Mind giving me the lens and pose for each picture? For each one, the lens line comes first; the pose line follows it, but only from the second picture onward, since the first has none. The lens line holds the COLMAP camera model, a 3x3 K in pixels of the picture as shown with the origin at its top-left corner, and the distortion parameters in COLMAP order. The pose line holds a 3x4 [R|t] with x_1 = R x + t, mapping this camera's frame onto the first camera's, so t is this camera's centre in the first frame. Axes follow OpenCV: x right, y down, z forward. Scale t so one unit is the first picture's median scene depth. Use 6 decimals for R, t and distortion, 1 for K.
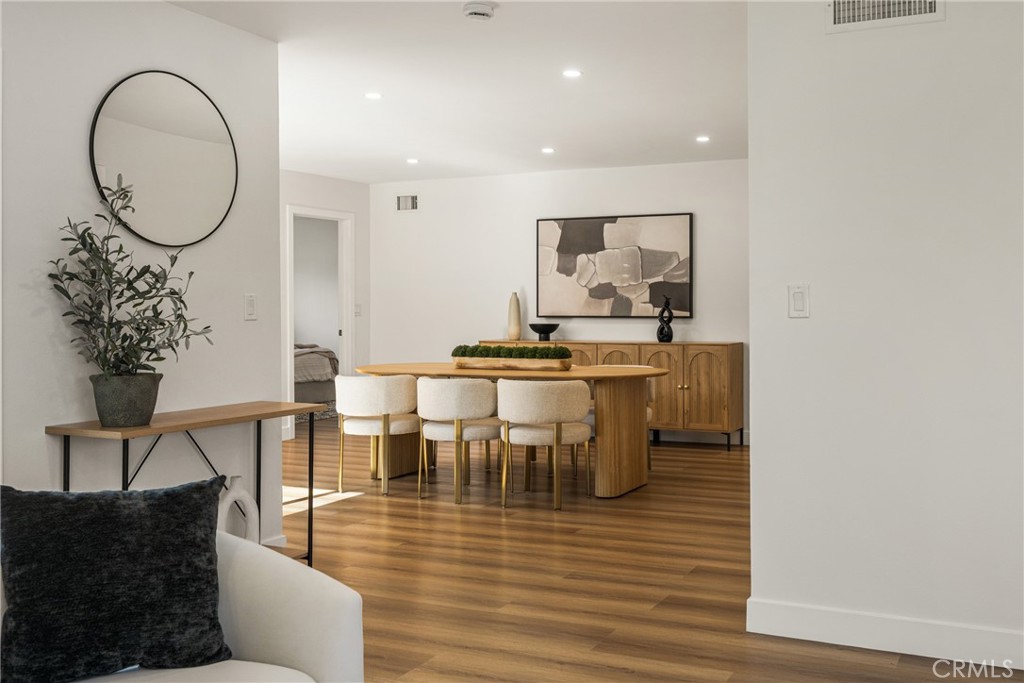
lens RADIAL K [[1096.1, 0, 512.2], [0, 1096.1, 339.1], [0, 0, 1]] dist [-0.007021, 0.000000]
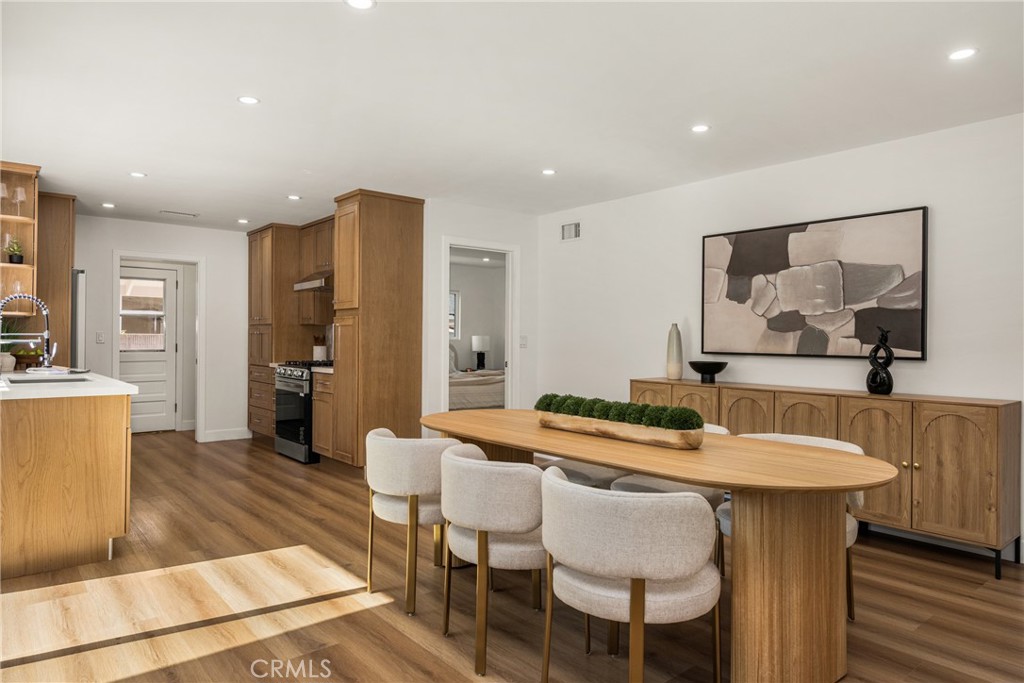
lens RADIAL K [[621.0, 0, 512.4], [0, 621.0, 340.3], [0, 0, 1]] dist [-0.000482, 0.002244]
pose [[0.928159, 0.013044, -0.371956, 0.068035], [-0.023989, 0.999404, -0.024813, -0.015631], [0.371410, 0.031954, 0.927919, 0.536630]]
